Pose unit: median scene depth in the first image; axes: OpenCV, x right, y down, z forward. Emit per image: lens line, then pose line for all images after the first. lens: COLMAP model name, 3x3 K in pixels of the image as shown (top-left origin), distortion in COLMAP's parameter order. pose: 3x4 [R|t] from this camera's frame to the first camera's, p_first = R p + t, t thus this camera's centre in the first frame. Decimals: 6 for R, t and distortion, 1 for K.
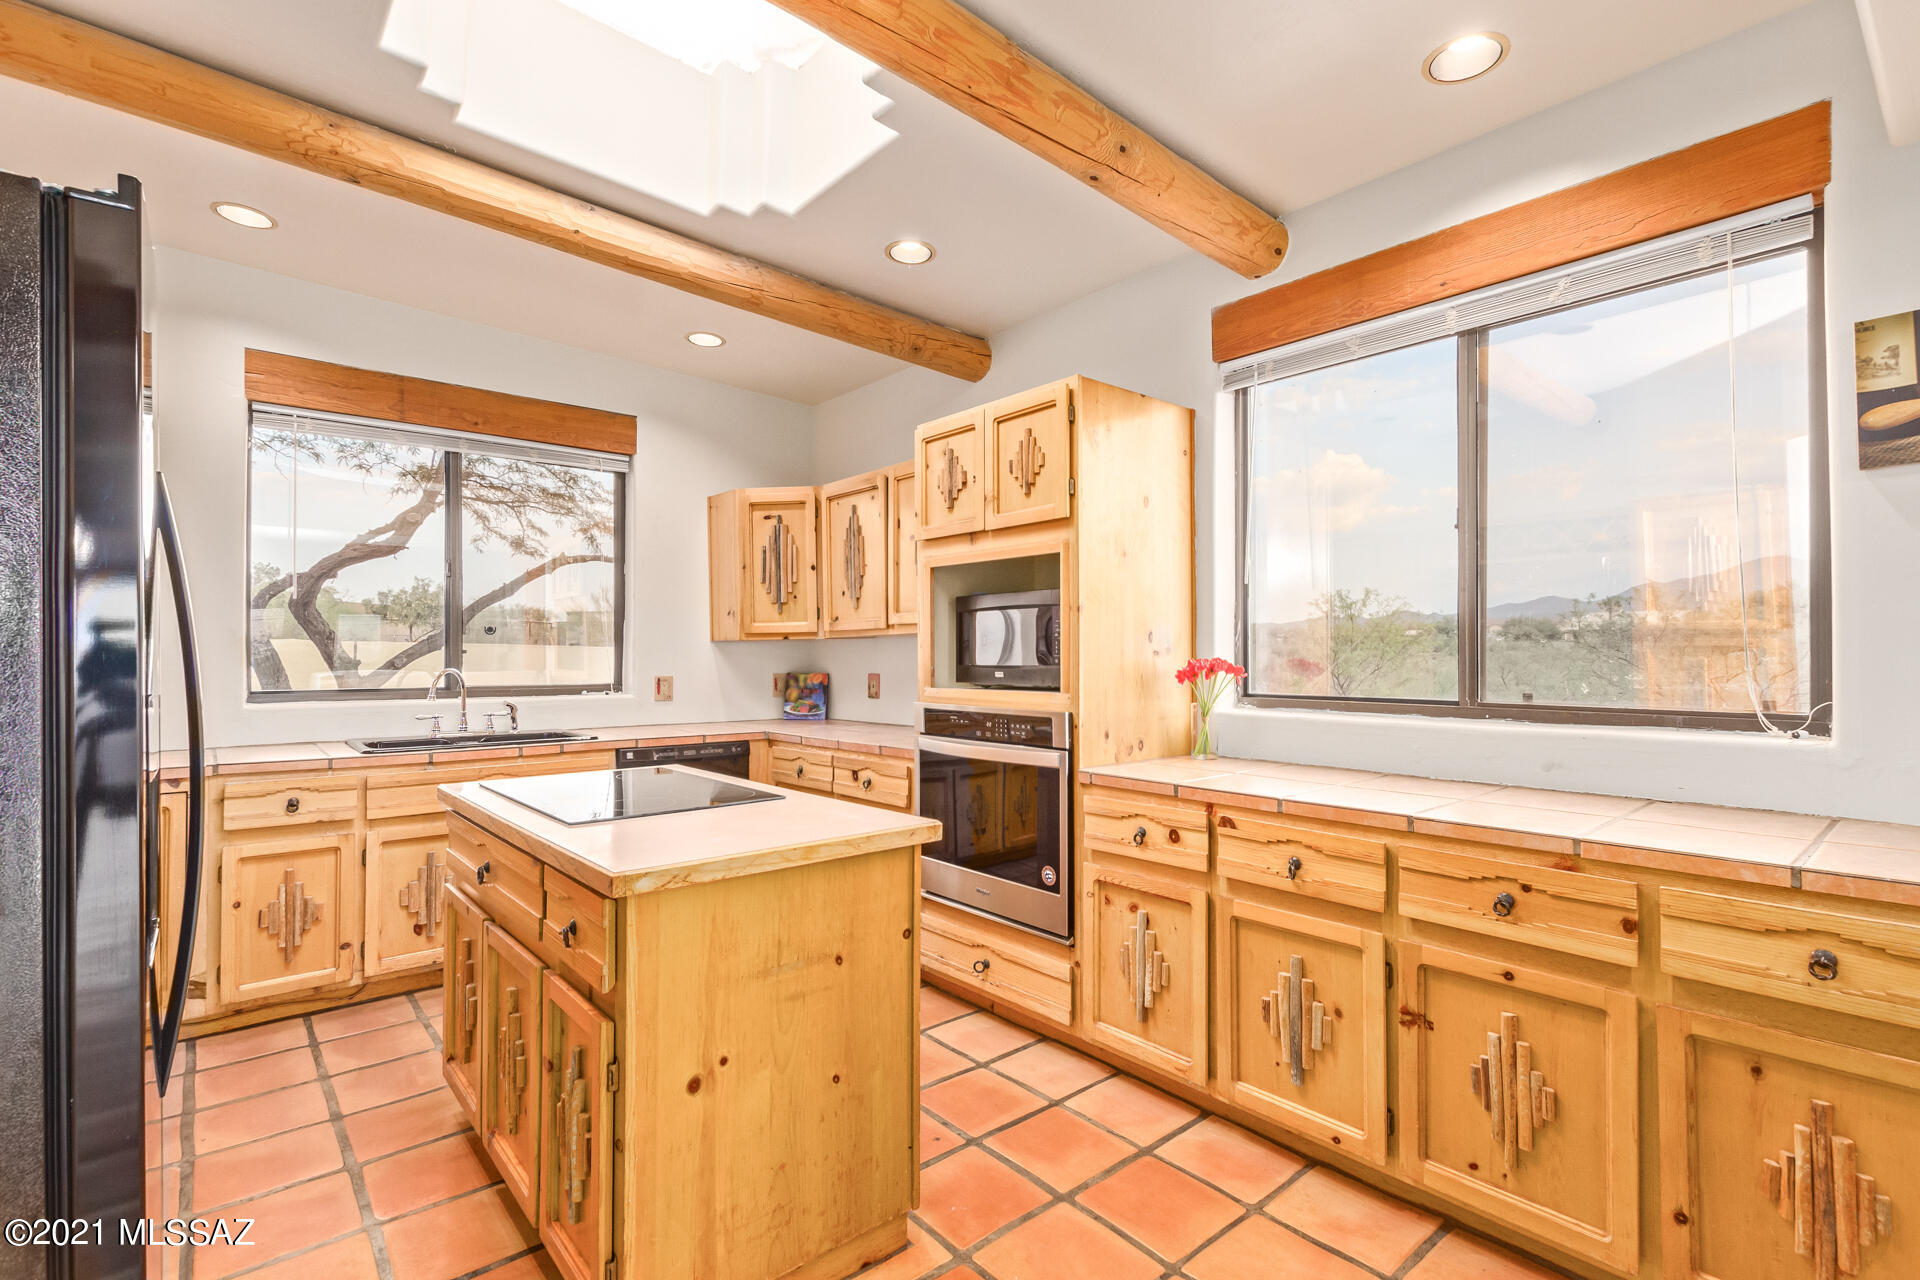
lens RADIAL K [[891.7, 0, 957.9], [0, 891.7, 642.6], [0, 0, 1]] dist [-0.001491, -0.001672]
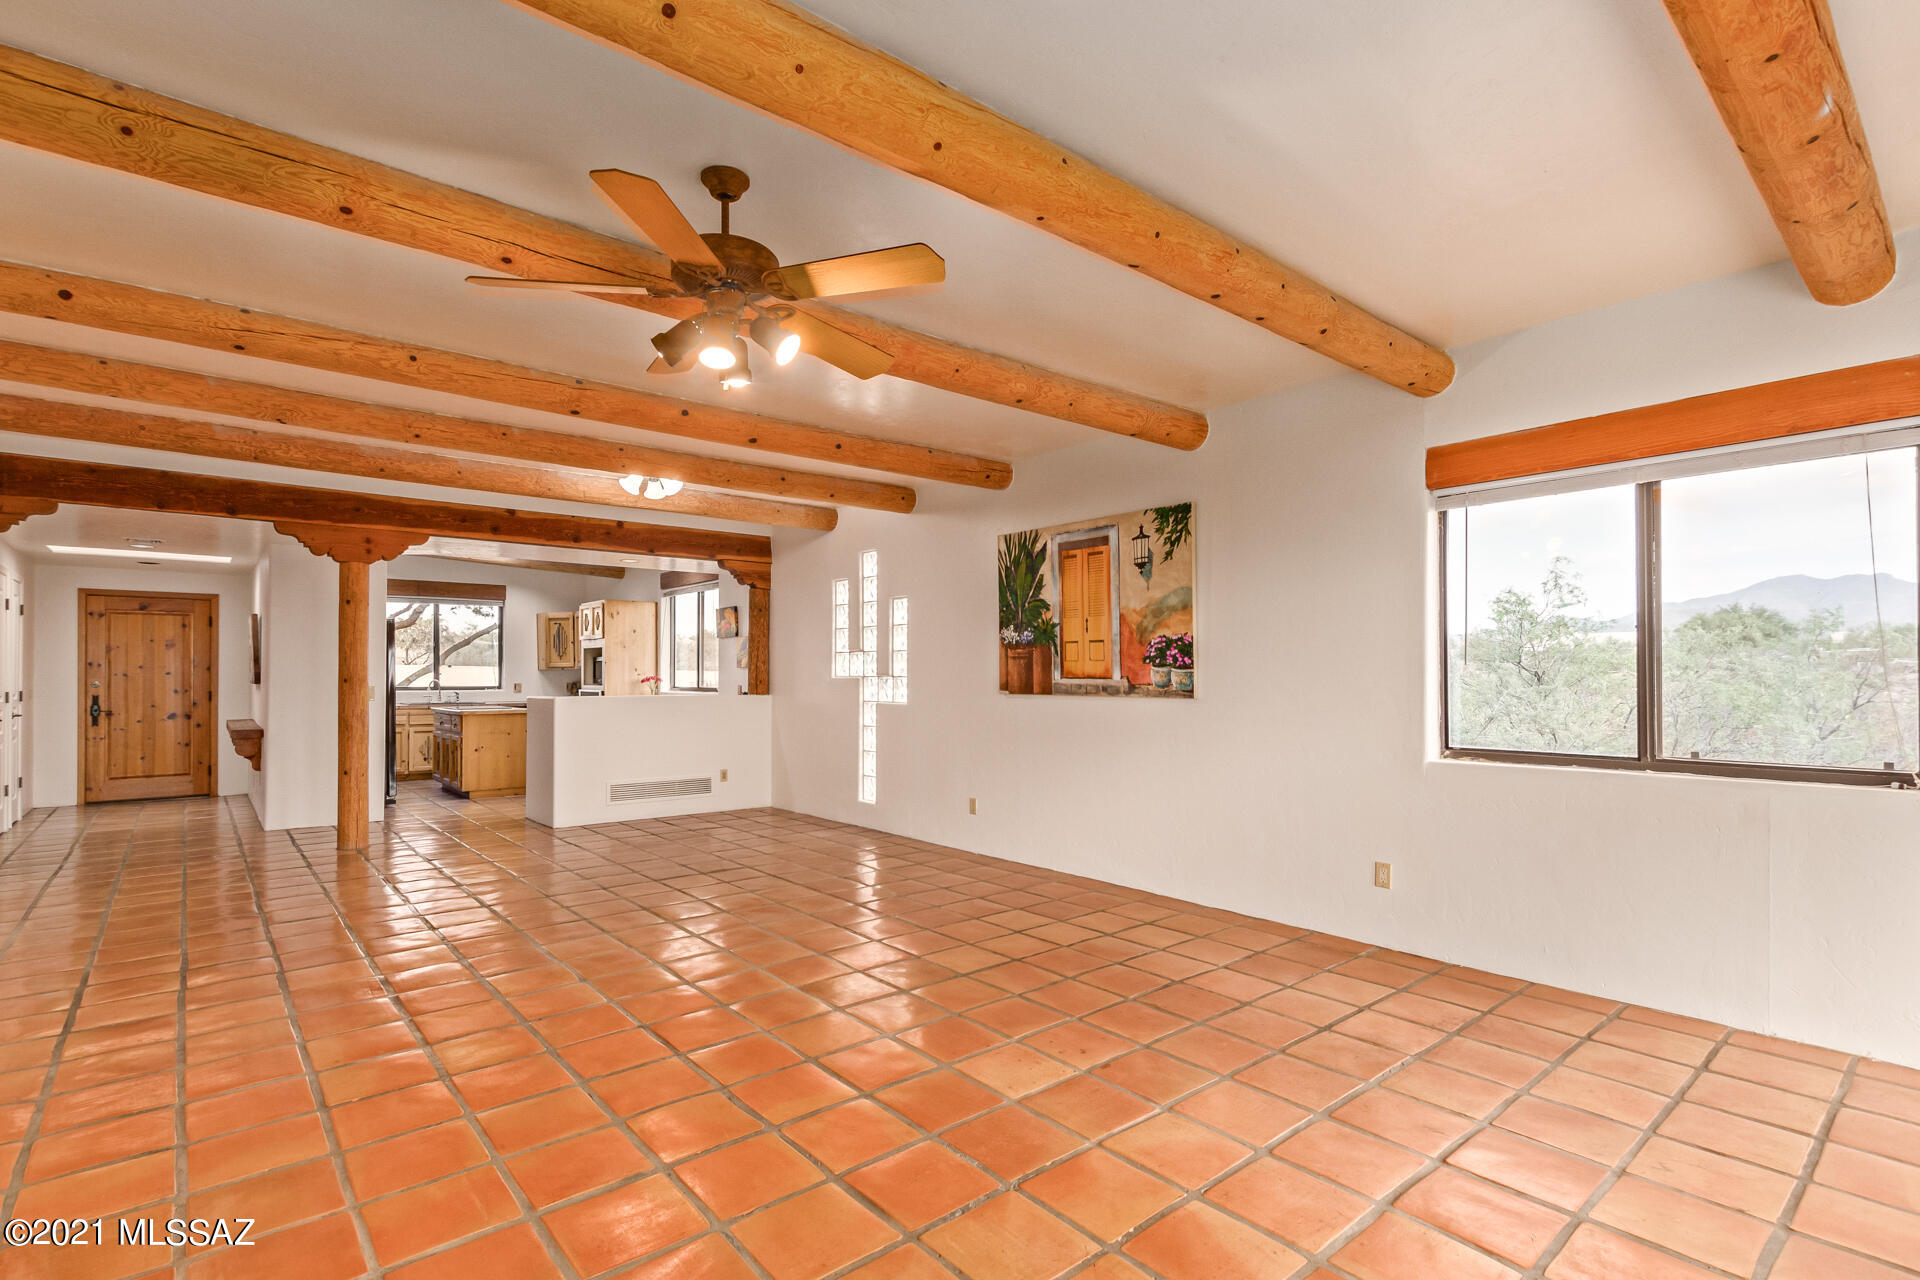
lens RADIAL K [[891.7, 0, 969.1], [0, 891.7, 665.3], [0, 0, 1]] dist [-0.001491, -0.001672]
pose [[0.999785, 0.003626, 0.020396, 1.071148], [-0.003568, 0.999989, -0.002885, -0.014152], [-0.020406, 0.002812, 0.999788, -1.868656]]
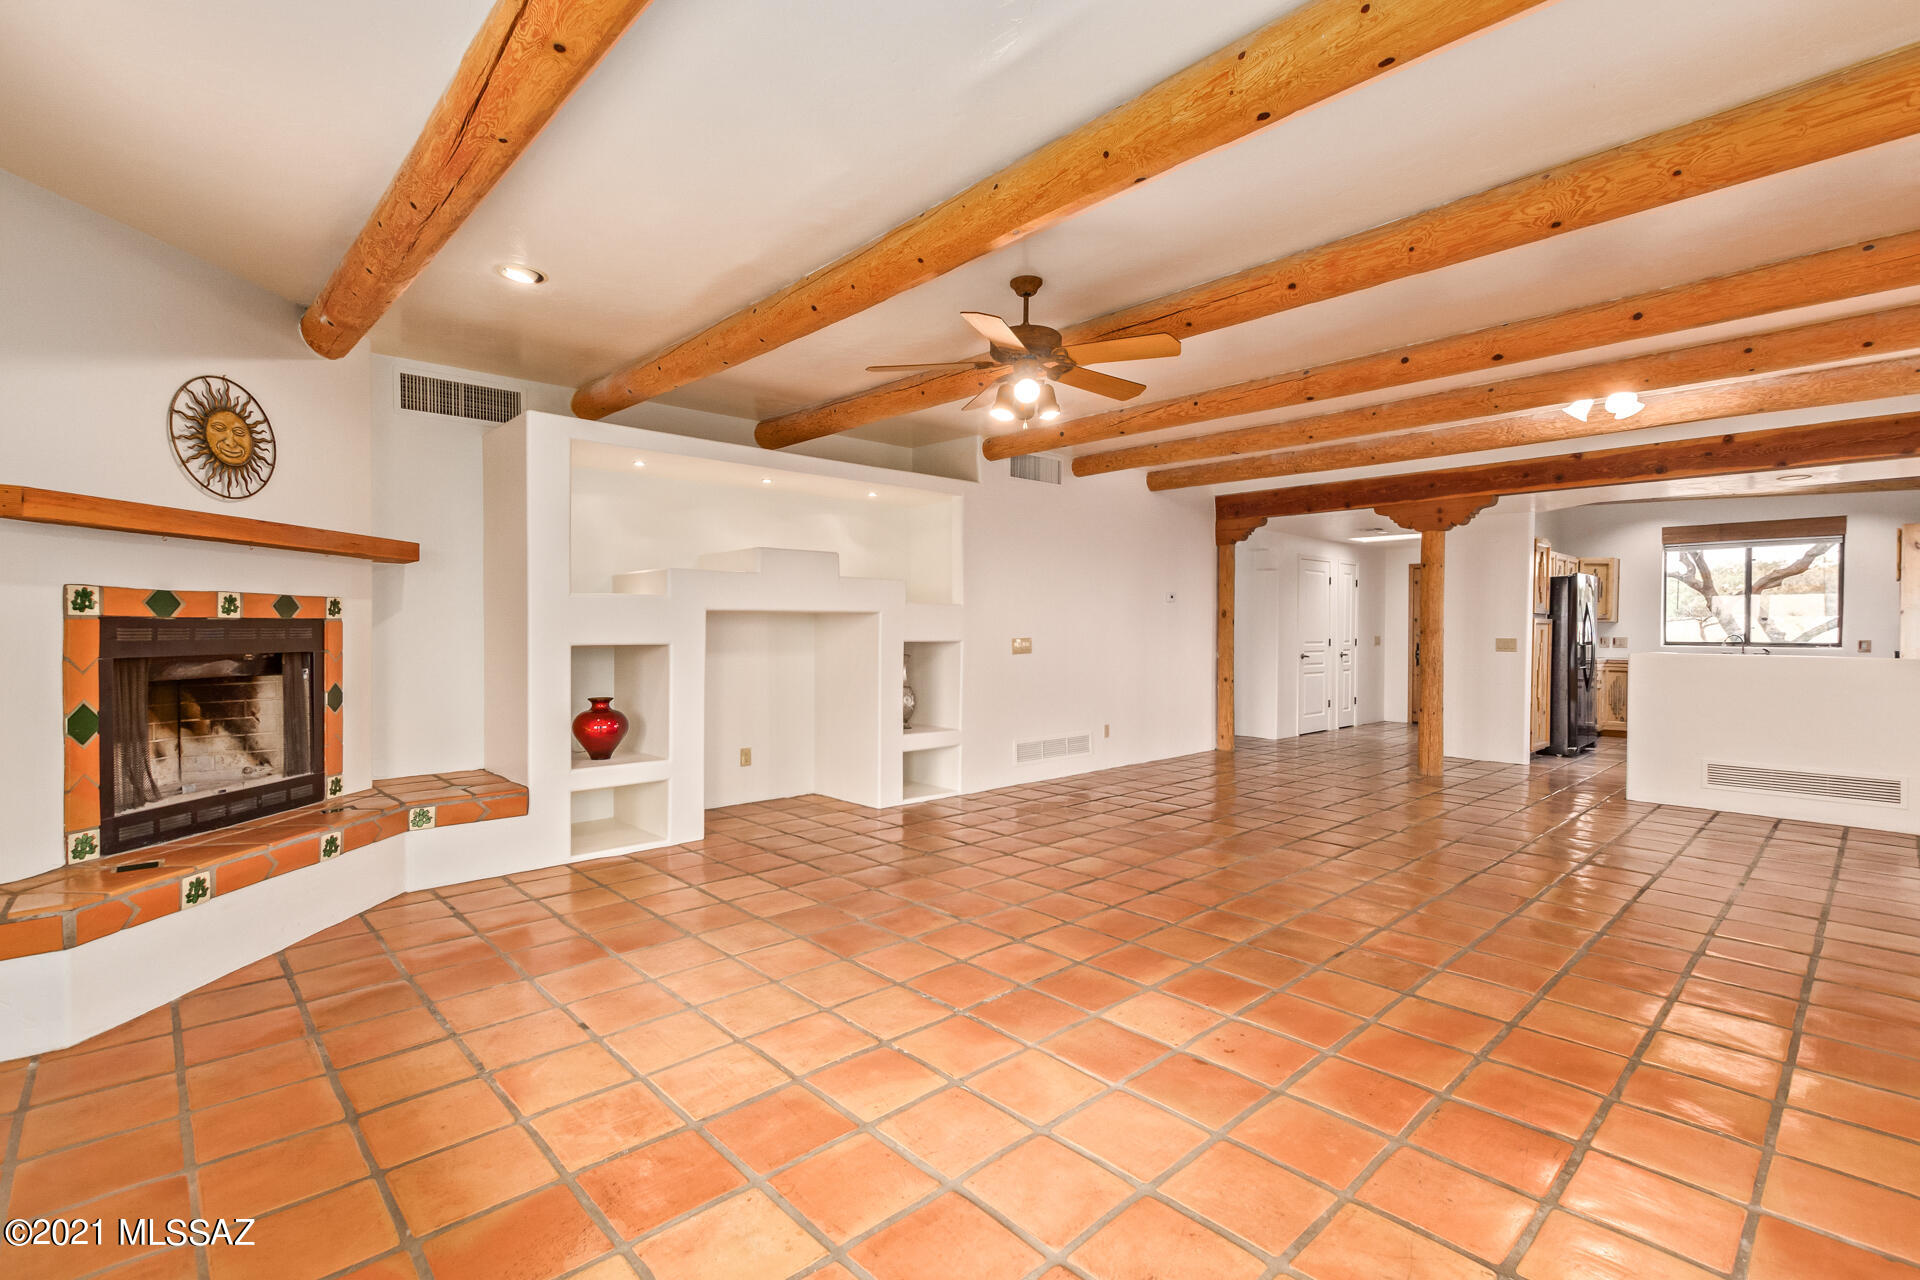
lens RADIAL K [[891.7, 0, 927.5], [0, 891.7, 644.5], [0, 0, 1]] dist [-0.001491, -0.001672]
pose [[0.029389, 0.023528, -0.999291, 1.848618], [0.003979, 0.999712, 0.023655, -0.010624], [0.999560, -0.004671, 0.029287, -1.351579]]
